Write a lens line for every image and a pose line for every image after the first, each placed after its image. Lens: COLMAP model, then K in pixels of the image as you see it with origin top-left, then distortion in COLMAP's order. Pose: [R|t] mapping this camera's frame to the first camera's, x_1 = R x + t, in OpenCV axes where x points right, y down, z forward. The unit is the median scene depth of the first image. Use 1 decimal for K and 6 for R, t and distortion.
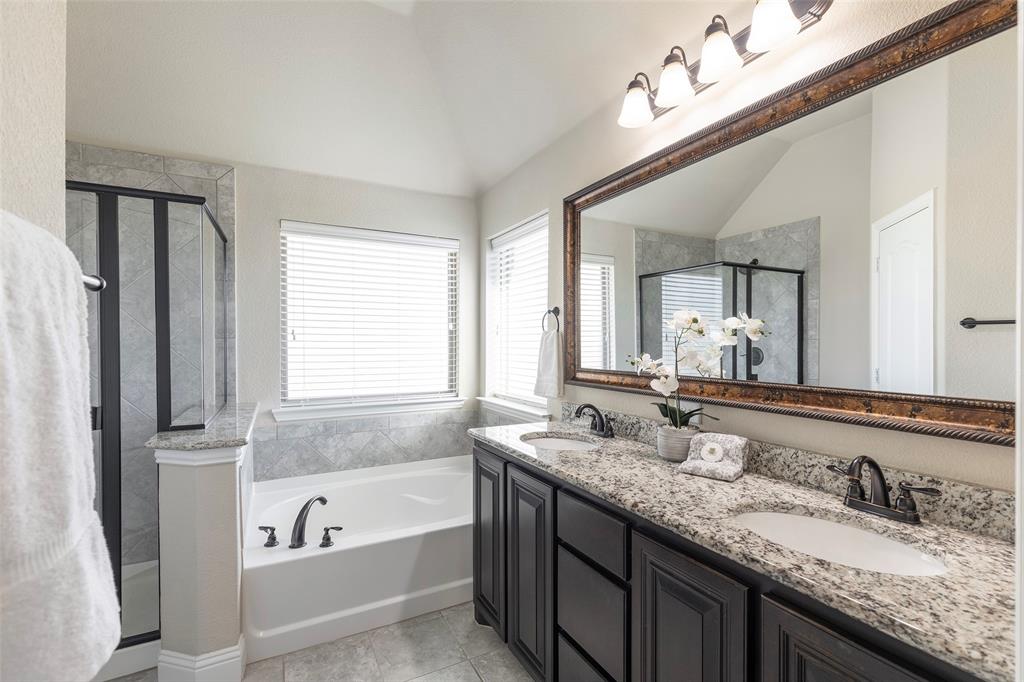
lens RADIAL K [[467.7, 0, 511.0], [0, 467.7, 345.8], [0, 0, 1]] dist [0.002321, -0.000397]
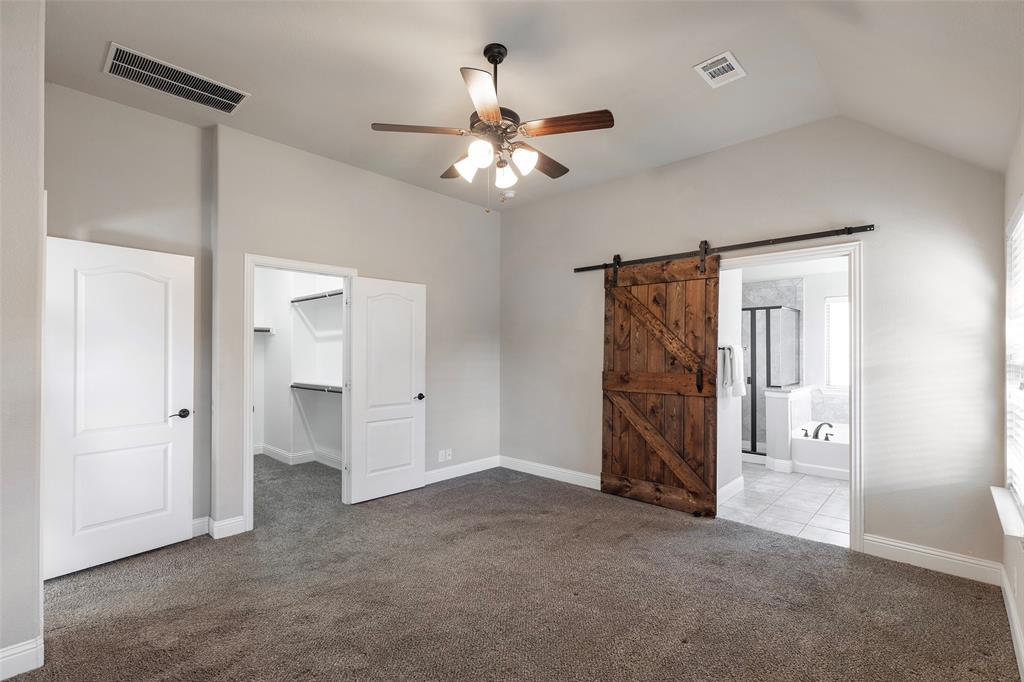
lens RADIAL K [[467.7, 0, 510.4], [0, 467.7, 347.4], [0, 0, 1]] dist [0.002321, -0.000397]
pose [[0.343262, -0.001487, -0.939238, 1.463234], [-0.010922, 0.999925, -0.005575, -0.032001], [0.939176, 0.012172, 0.343220, -1.533719]]
